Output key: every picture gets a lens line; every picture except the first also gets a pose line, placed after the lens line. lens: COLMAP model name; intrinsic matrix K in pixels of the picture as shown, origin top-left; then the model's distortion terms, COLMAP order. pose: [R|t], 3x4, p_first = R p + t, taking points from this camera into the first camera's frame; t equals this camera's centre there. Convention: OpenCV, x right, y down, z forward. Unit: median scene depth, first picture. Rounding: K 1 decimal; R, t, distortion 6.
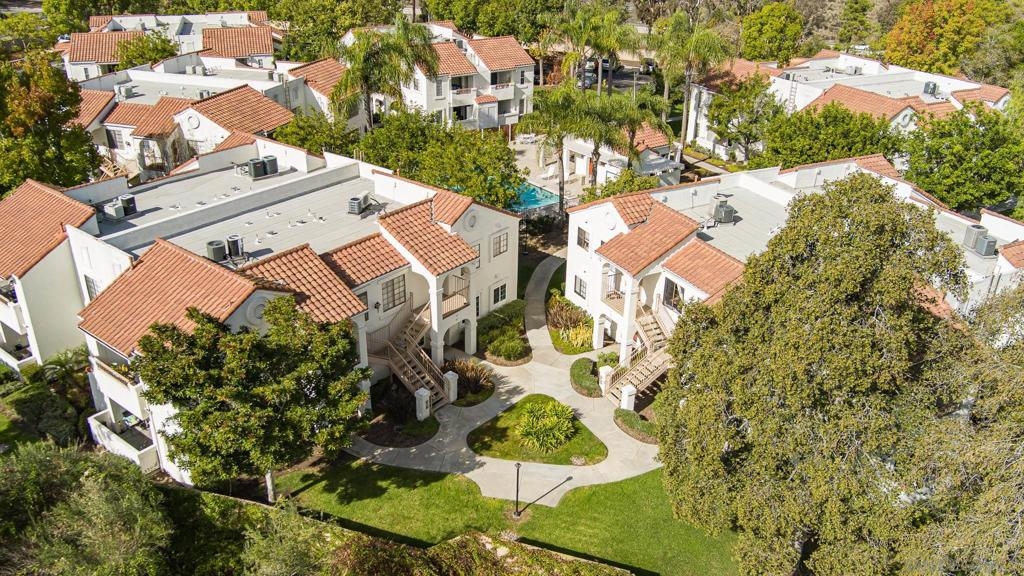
lens RADIAL K [[836.5, 0, 513.4], [0, 836.5, 288.0], [0, 0, 1]] dist [-0.052104, 0.009361]
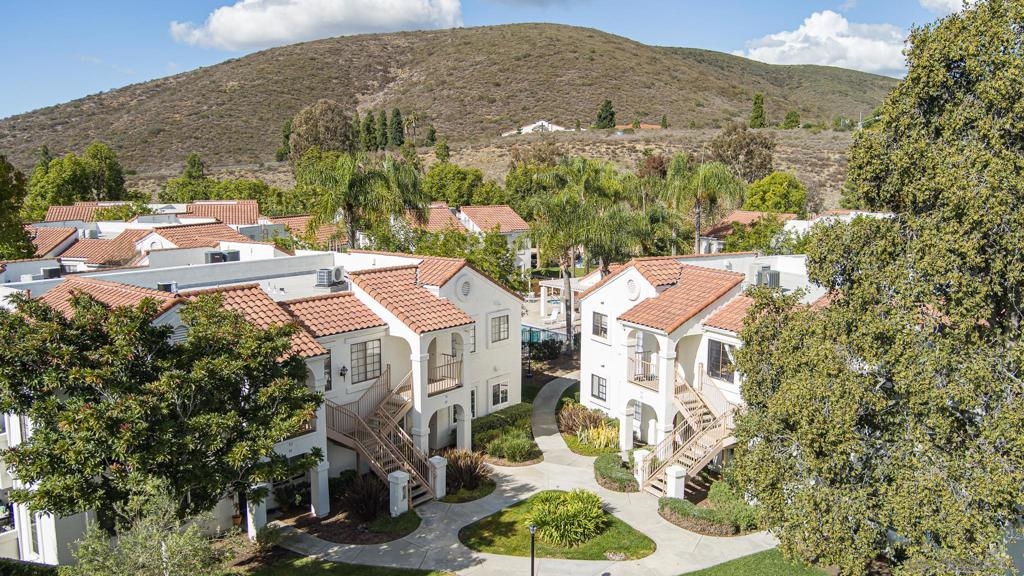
lens RADIAL K [[836.5, 0, 510.3], [0, 836.5, 288.8], [0, 0, 1]] dist [-0.052104, 0.009361]
pose [[0.999795, -0.019759, 0.004314, -0.009281], [0.020127, 0.951191, -0.307945, 0.183094], [0.001981, 0.307969, 0.951394, 0.228719]]
